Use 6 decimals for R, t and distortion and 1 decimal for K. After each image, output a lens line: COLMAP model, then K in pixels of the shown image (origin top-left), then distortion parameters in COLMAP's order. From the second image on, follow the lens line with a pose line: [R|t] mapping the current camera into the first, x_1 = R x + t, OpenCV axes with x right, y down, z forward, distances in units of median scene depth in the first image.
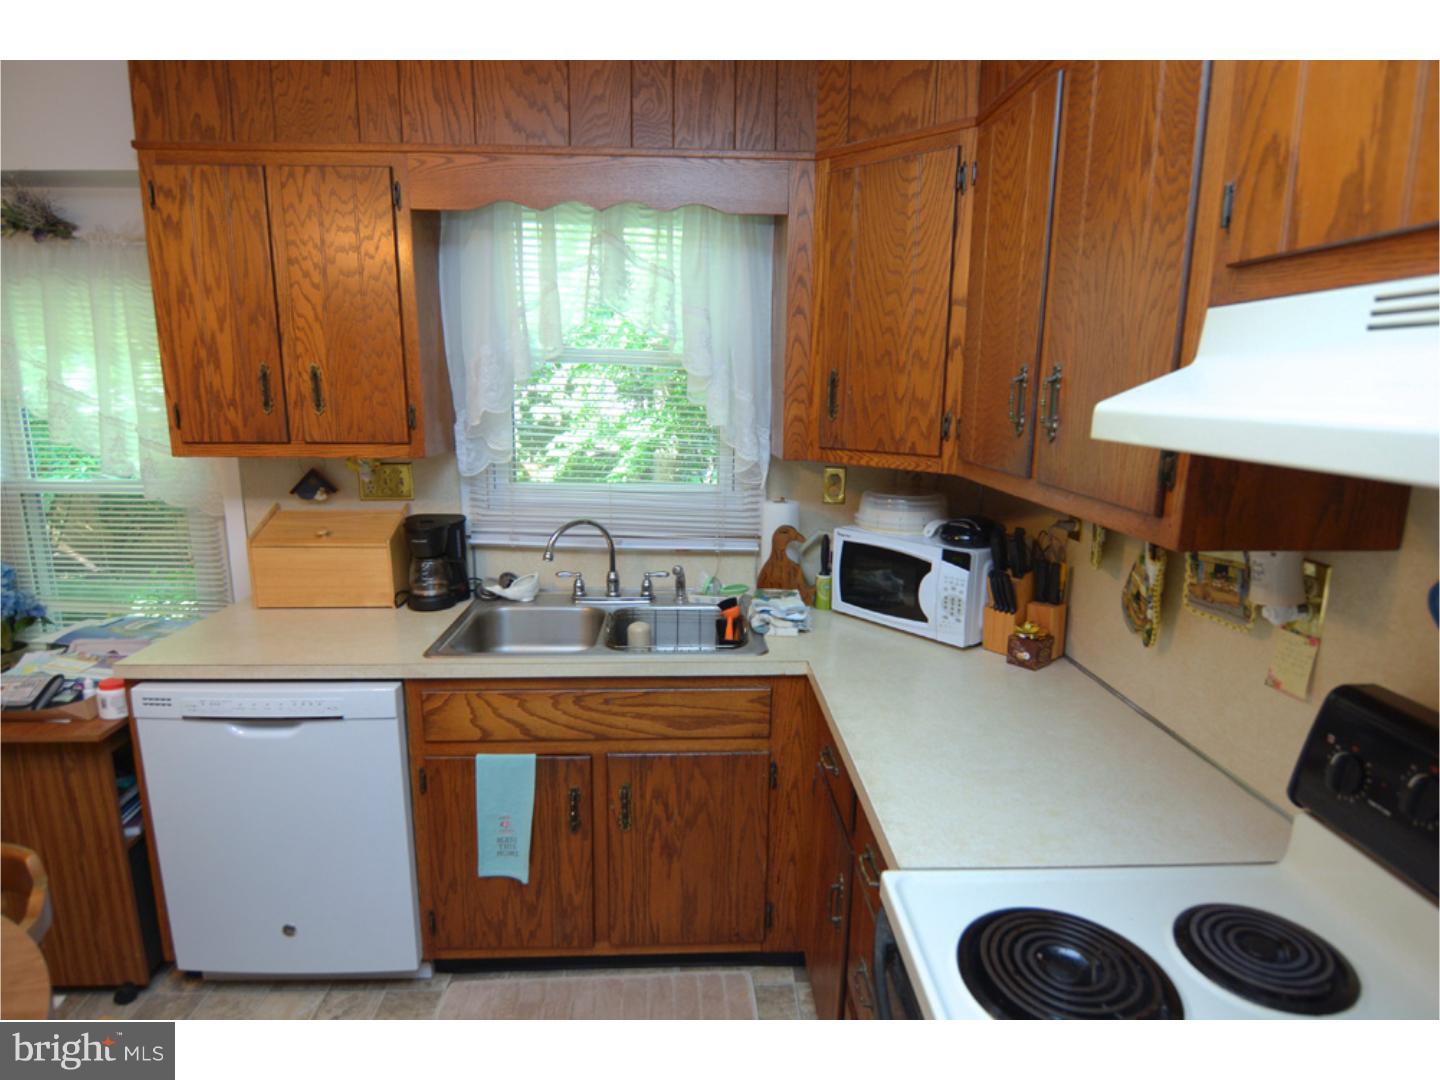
lens RADIAL K [[789.4, 0, 746.9], [0, 789.4, 546.4], [0, 0, 1]] dist [-0.015332, -0.003390]
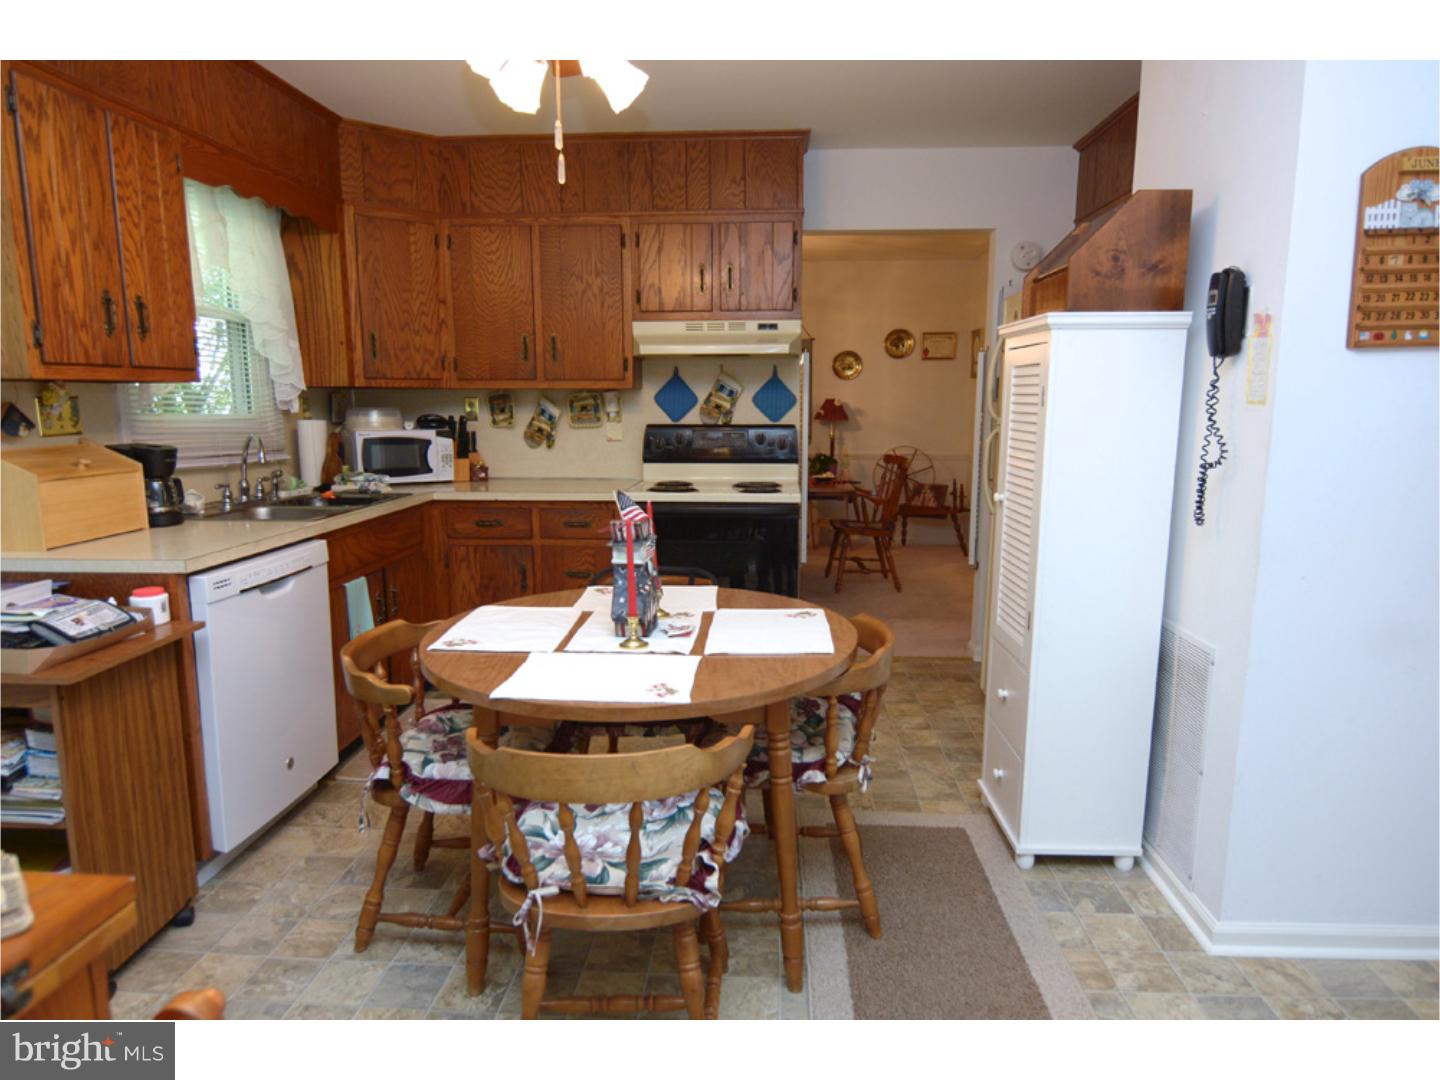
lens RADIAL K [[829.2, 0, 717.7], [0, 829.2, 543.6], [0, 0, 1]] dist [0.006116, -0.016365]
pose [[0.114215, -0.183883, 0.976290, -1.708832], [0.204188, 0.966085, 0.158073, 0.091392], [-0.972246, 0.181292, 0.147888, 0.100169]]
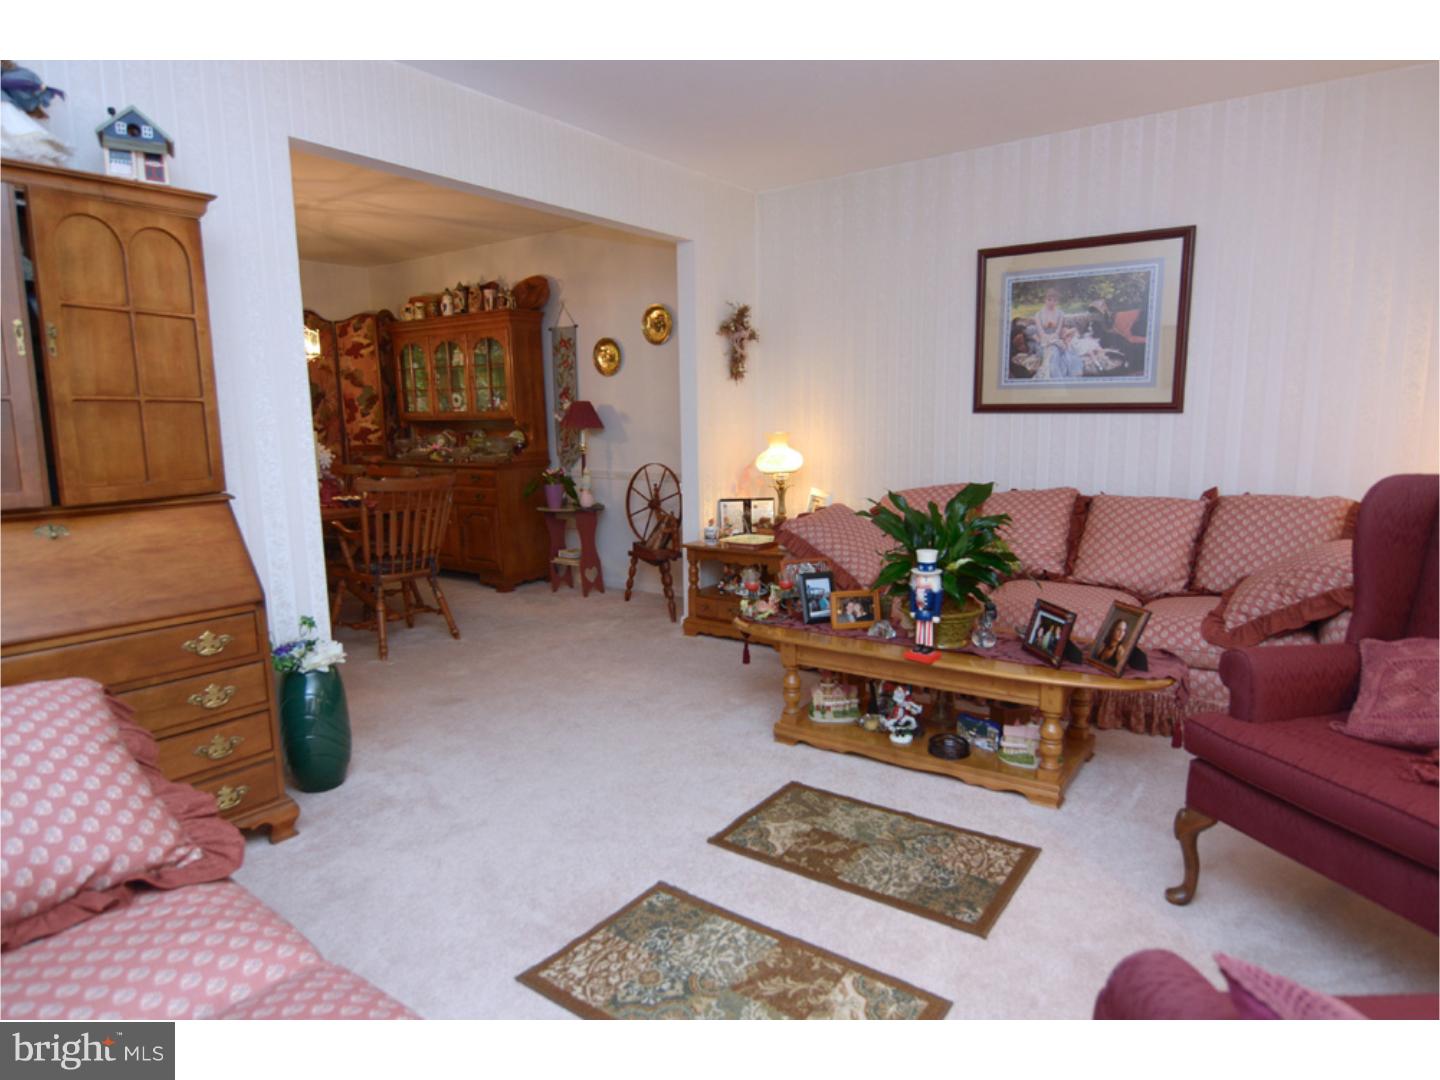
lens RADIAL K [[829.2, 0, 715.4], [0, 829.2, 552.4], [0, 0, 1]] dist [0.006116, -0.016365]
pose [[0.617083, -0.151717, 0.772134, 0.153572], [0.181700, 0.982193, 0.047779, 0.654496], [-0.765633, 0.110813, 0.633661, -2.232048]]
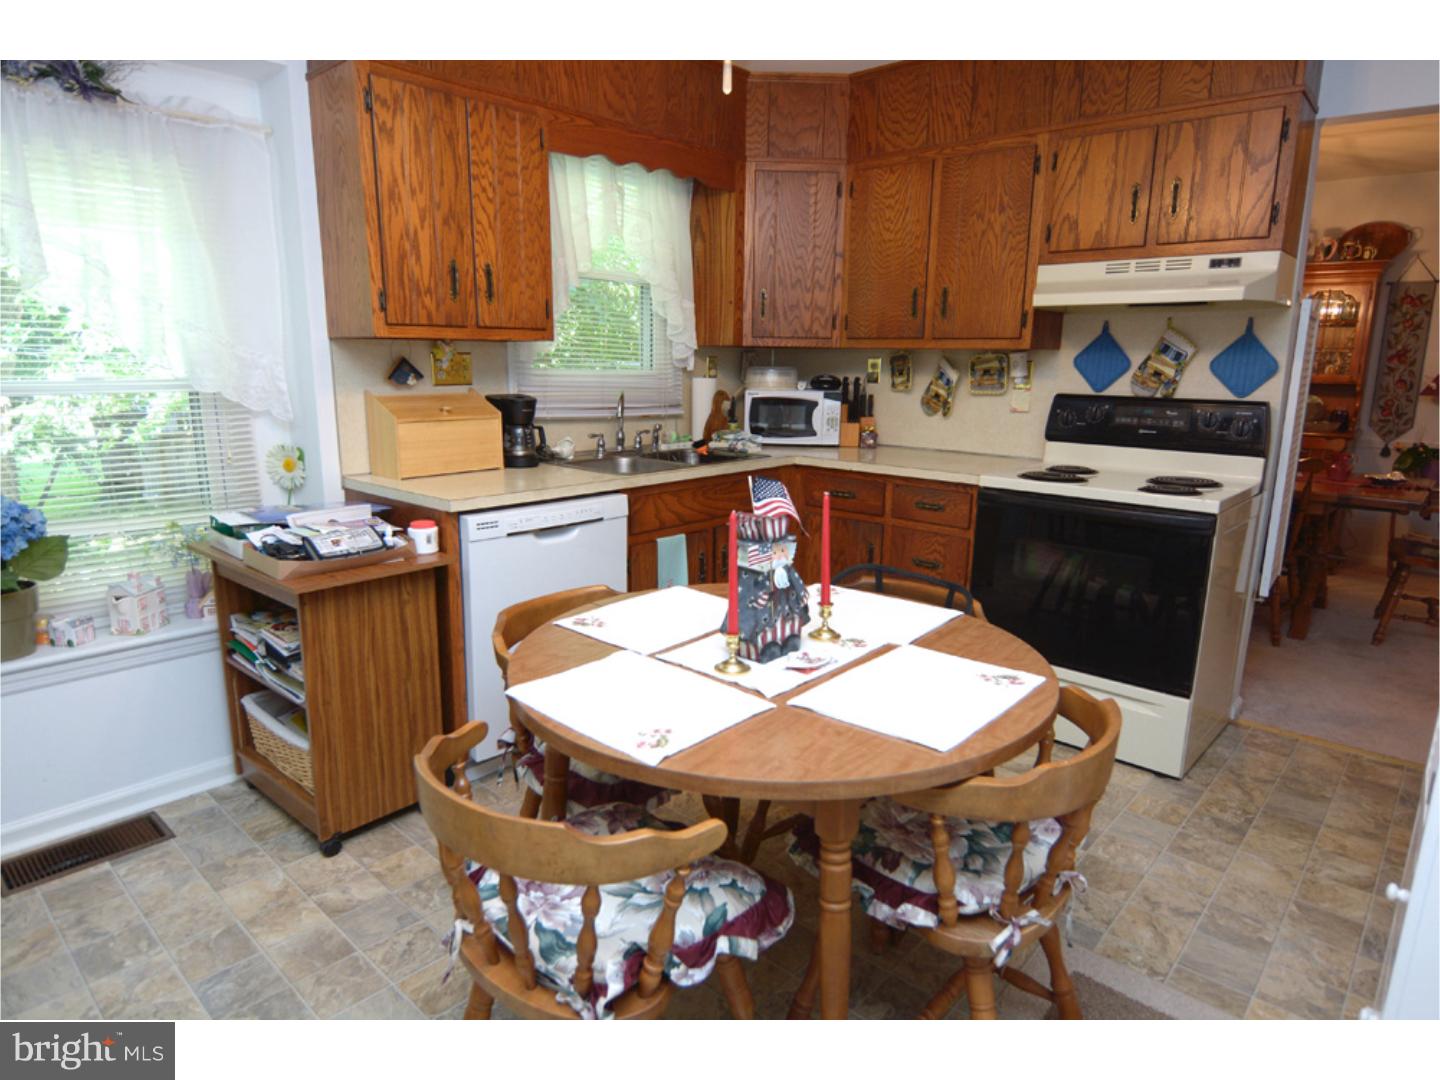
lens RADIAL K [[829.2, 0, 747.6], [0, 829.2, 542.4], [0, 0, 1]] dist [0.006116, -0.016365]
pose [[0.694232, -0.163077, 0.701034, -1.302361], [0.143728, 0.985787, 0.086984, 0.157316], [-0.705255, 0.040371, 0.707803, -0.220578]]
